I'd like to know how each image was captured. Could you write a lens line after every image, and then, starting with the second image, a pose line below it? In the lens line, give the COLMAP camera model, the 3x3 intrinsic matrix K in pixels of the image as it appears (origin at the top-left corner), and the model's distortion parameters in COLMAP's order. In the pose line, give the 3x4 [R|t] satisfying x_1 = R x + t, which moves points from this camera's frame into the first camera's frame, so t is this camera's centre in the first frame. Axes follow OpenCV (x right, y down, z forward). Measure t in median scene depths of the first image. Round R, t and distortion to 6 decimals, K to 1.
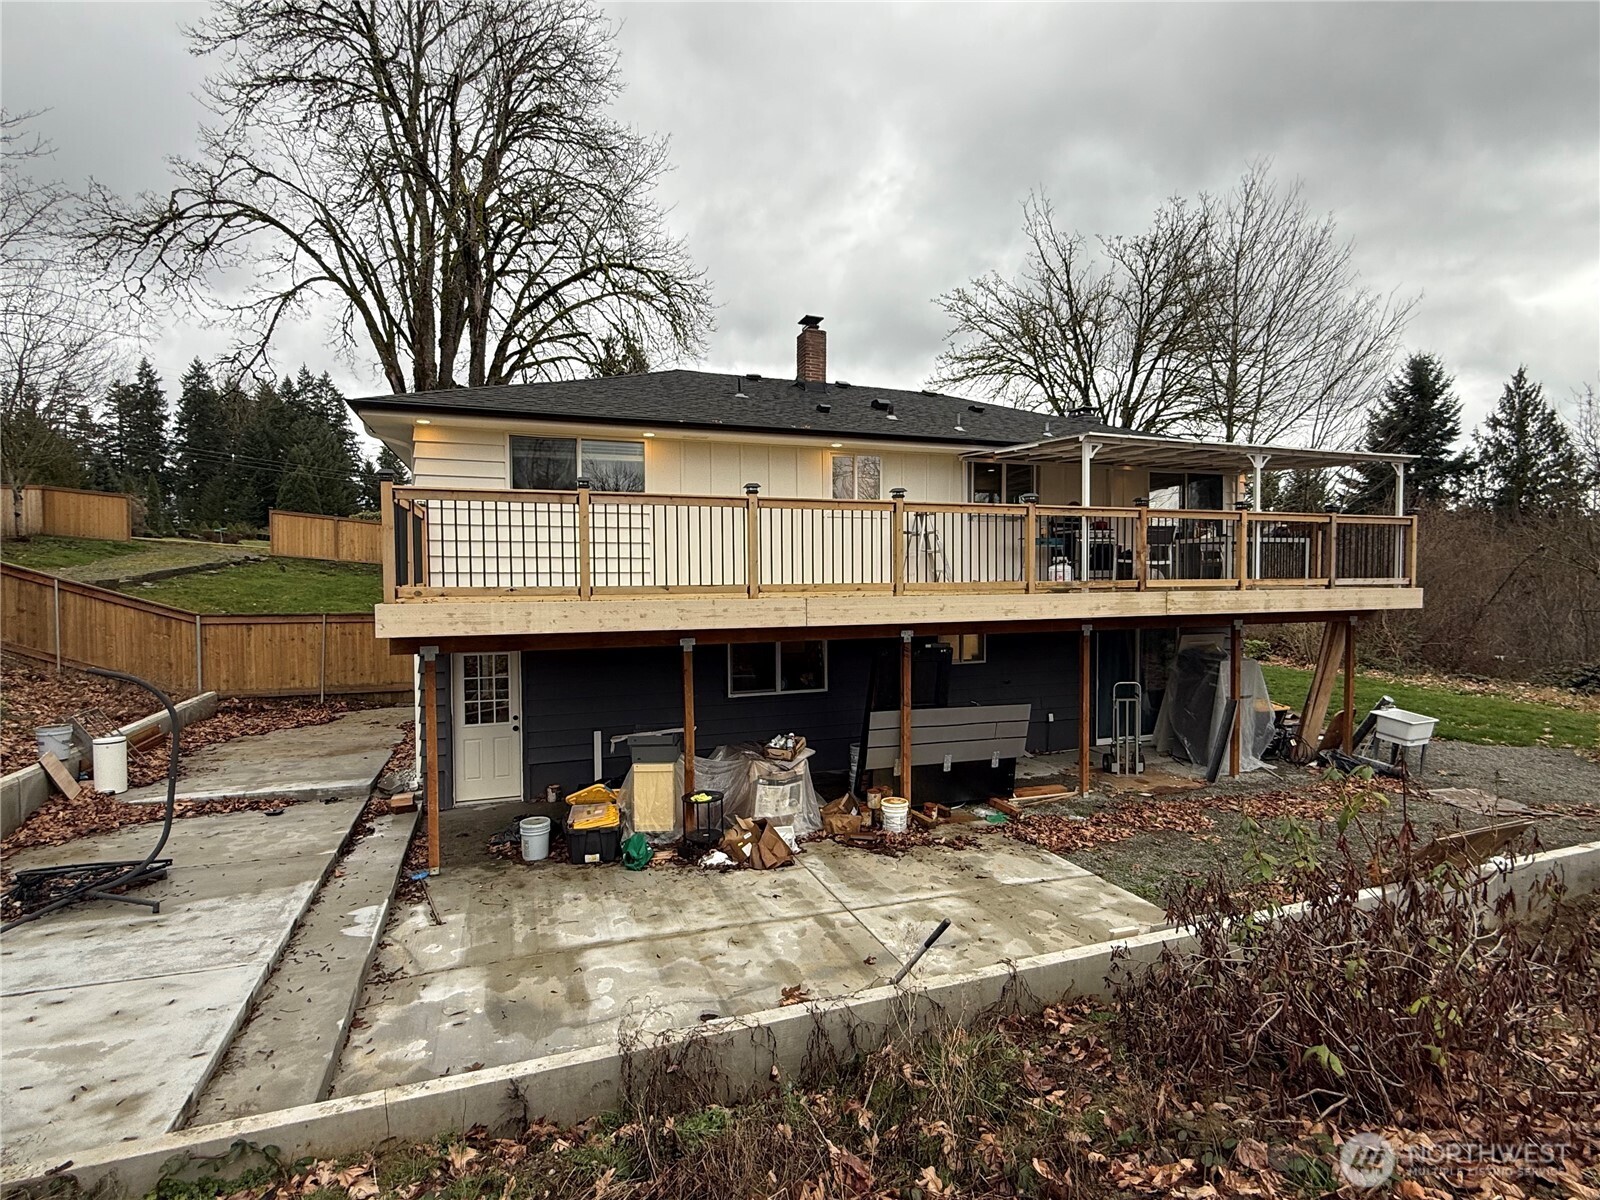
lens RADIAL K [[795.3, 0, 800.3], [0, 795.3, 598.9], [0, 0, 1]] dist [0.002390, 0.000271]
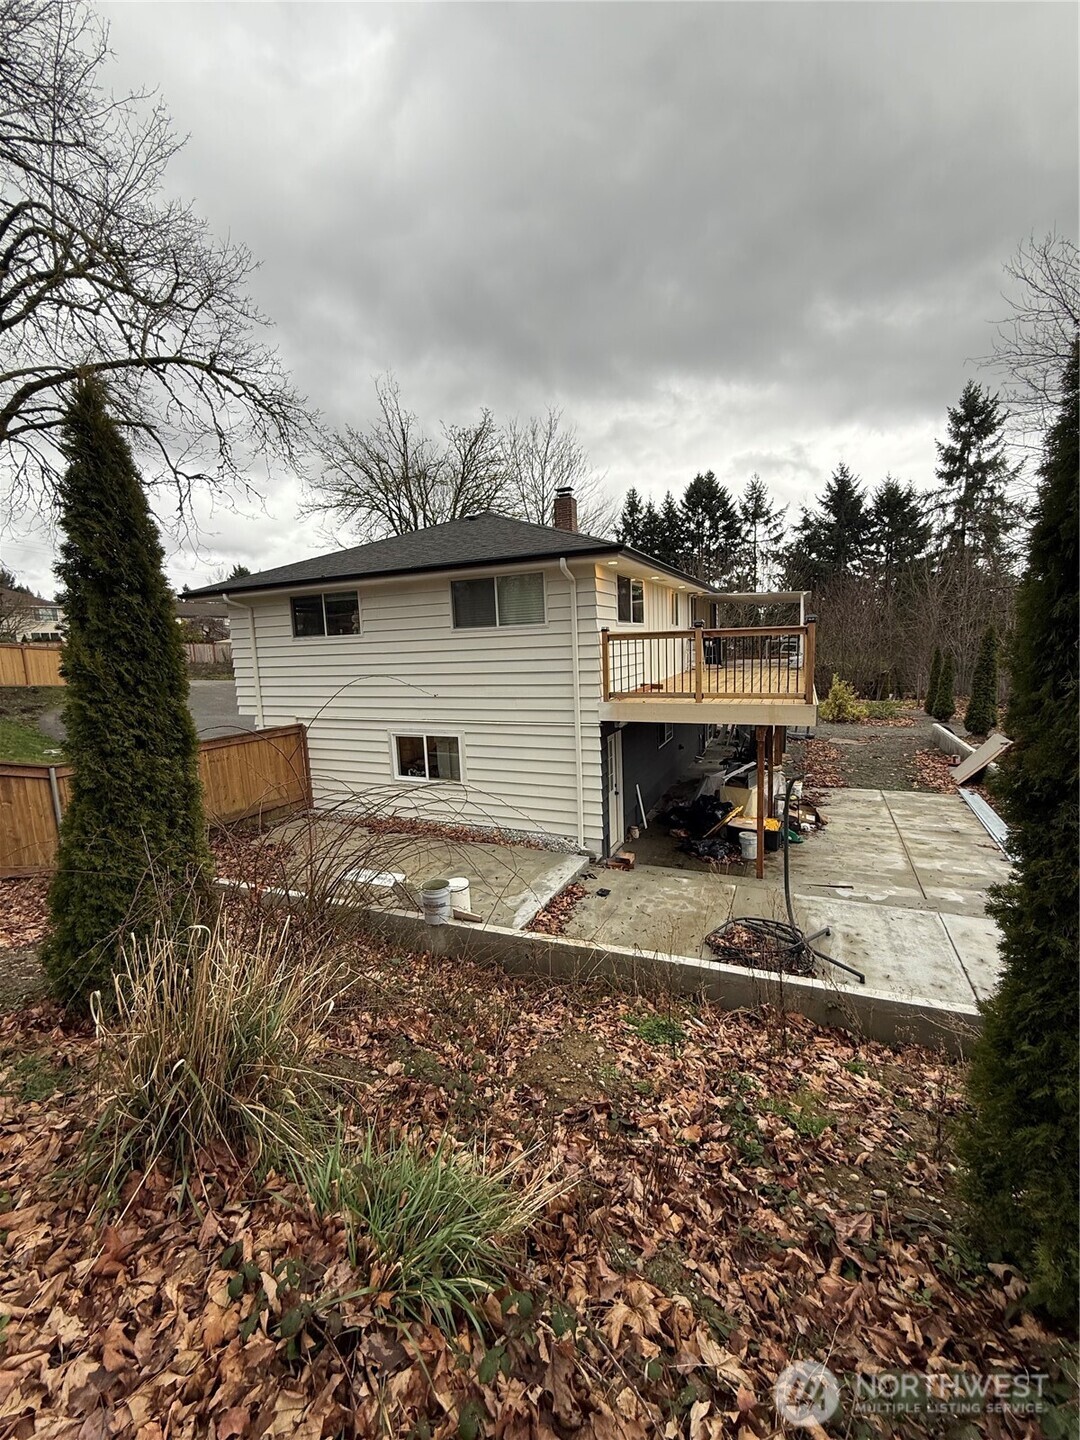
lens RADIAL K [[575.3, 0, 541.9], [0, 575.3, 718.3], [0, 0, 1]] dist [0.000569, -0.000007]
pose [[0.697596, -0.119625, 0.706434, -1.668261], [0.058750, 0.992194, 0.110000, -0.118534], [-0.714079, -0.035232, 0.699178, 0.600761]]
